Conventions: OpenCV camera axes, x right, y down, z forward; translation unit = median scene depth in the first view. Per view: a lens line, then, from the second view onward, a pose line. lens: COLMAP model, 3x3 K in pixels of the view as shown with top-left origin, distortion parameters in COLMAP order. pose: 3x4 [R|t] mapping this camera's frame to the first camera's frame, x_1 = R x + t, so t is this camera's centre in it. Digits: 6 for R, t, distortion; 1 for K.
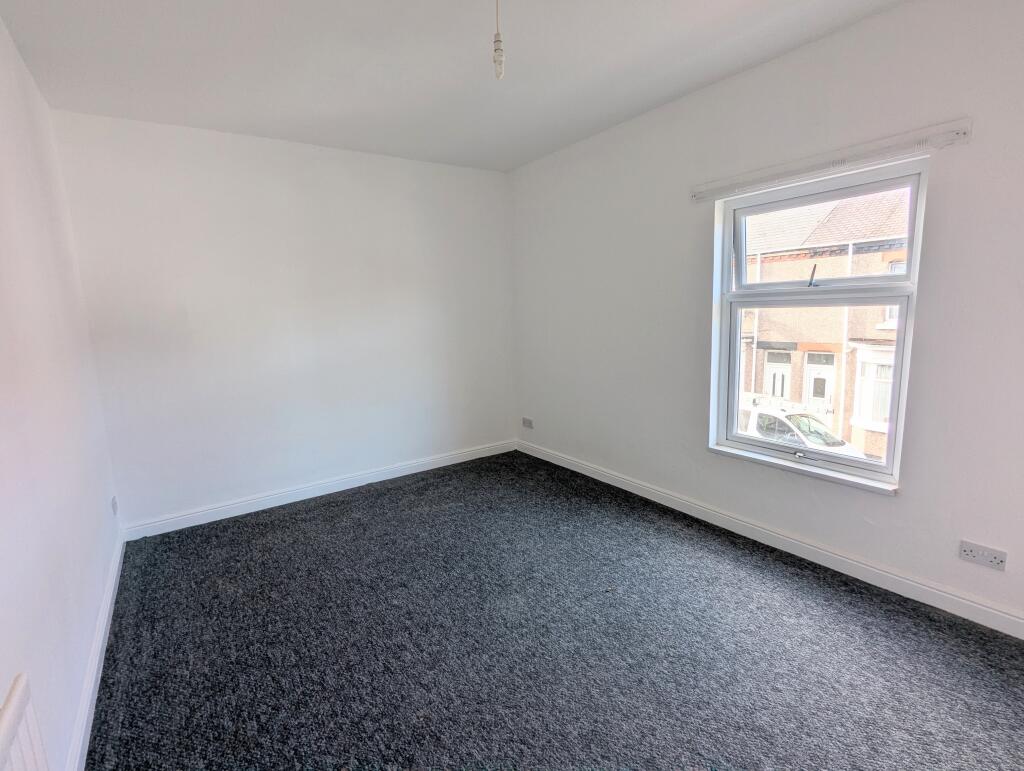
lens RADIAL K [[482.2, 0, 508.7], [0, 482.2, 381.0], [0, 0, 1]] dist [-0.003012, -0.000256]
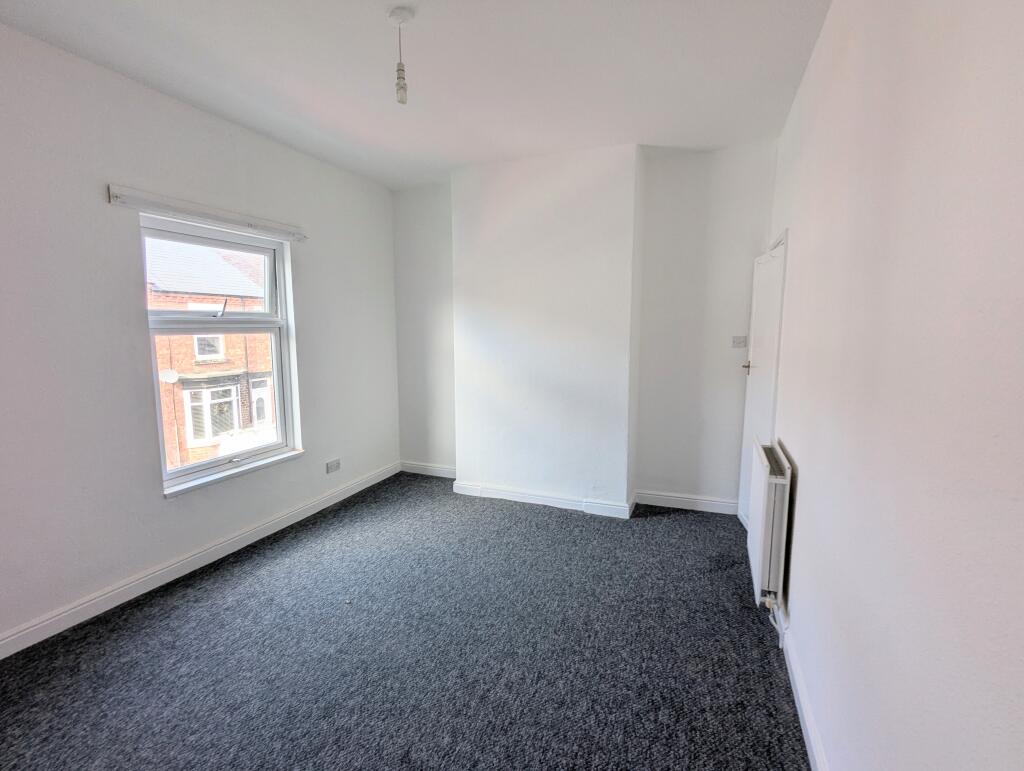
lens RADIAL K [[482.2, 0, 509.4], [0, 482.2, 387.1], [0, 0, 1]] dist [-0.003012, -0.000256]
pose [[-0.537573, -0.072862, 0.840064, -0.792730], [0.145183, 0.973384, 0.177330, -0.143754], [-0.830625, 0.217290, -0.512686, 1.112615]]
